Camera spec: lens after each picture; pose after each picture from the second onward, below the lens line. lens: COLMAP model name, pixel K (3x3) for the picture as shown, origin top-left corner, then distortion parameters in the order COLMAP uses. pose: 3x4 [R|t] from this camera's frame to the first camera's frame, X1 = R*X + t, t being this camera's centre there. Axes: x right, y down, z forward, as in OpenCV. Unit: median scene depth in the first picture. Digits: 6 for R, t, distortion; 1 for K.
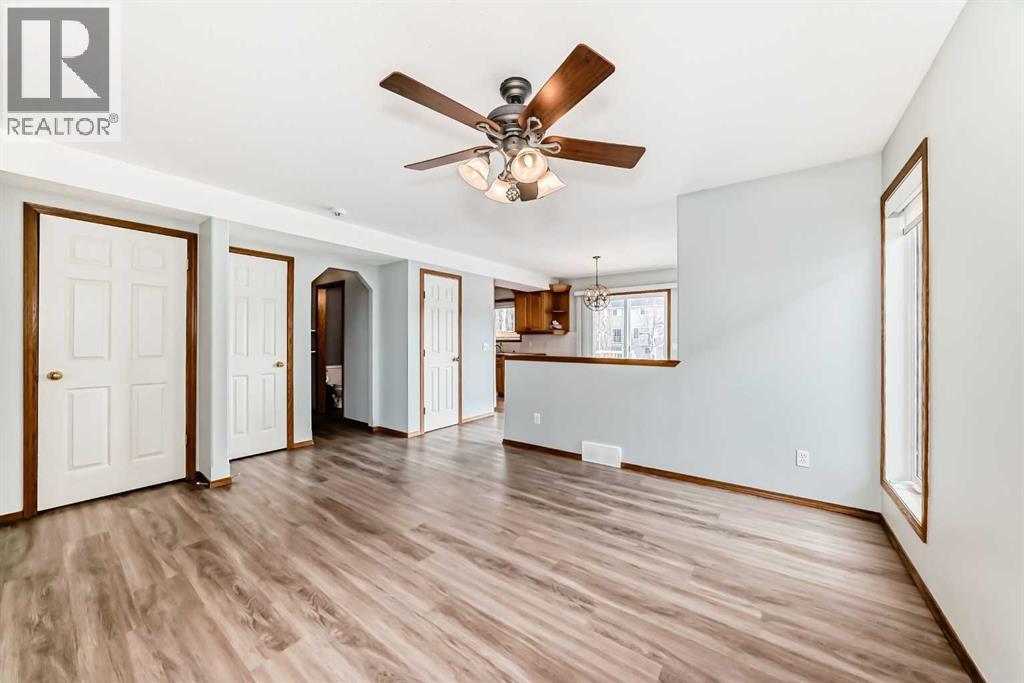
lens RADIAL K [[359.6, 0, 512.7], [0, 359.6, 343.2], [0, 0, 1]] dist [-0.033377, 0.007875]
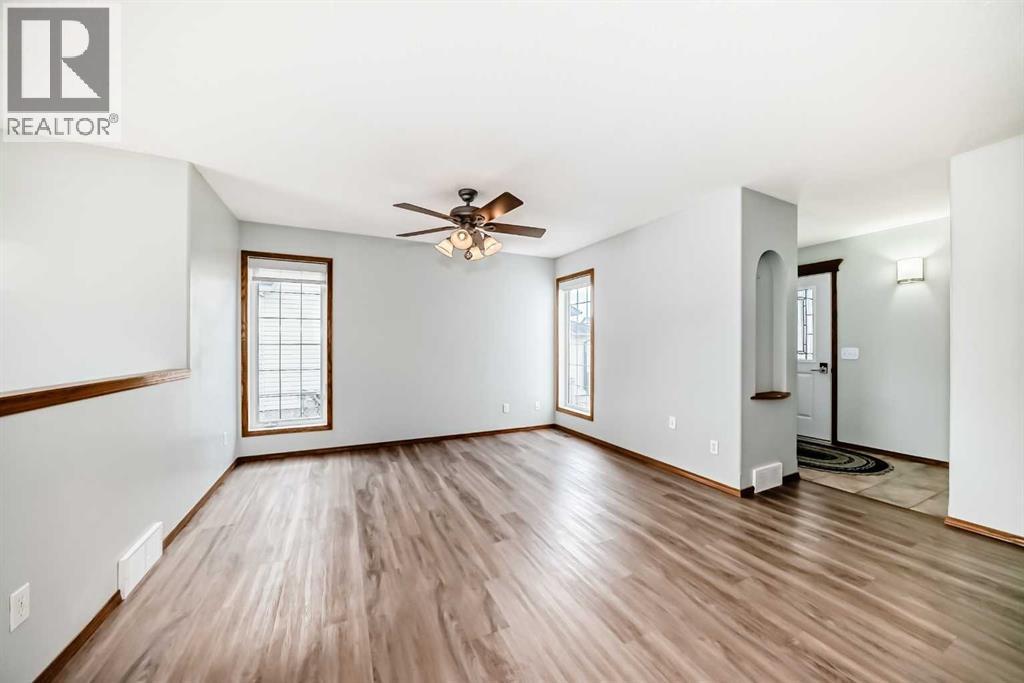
lens RADIAL K [[366.3, 0, 510.6], [0, 366.3, 345.4], [0, 0, 1]] dist [-0.012930, 0.000115]
pose [[-0.881059, -0.007220, 0.472952, -0.915470], [-0.000907, 0.999907, 0.013575, -0.025864], [-0.473006, 0.011531, -0.880984, 2.259279]]
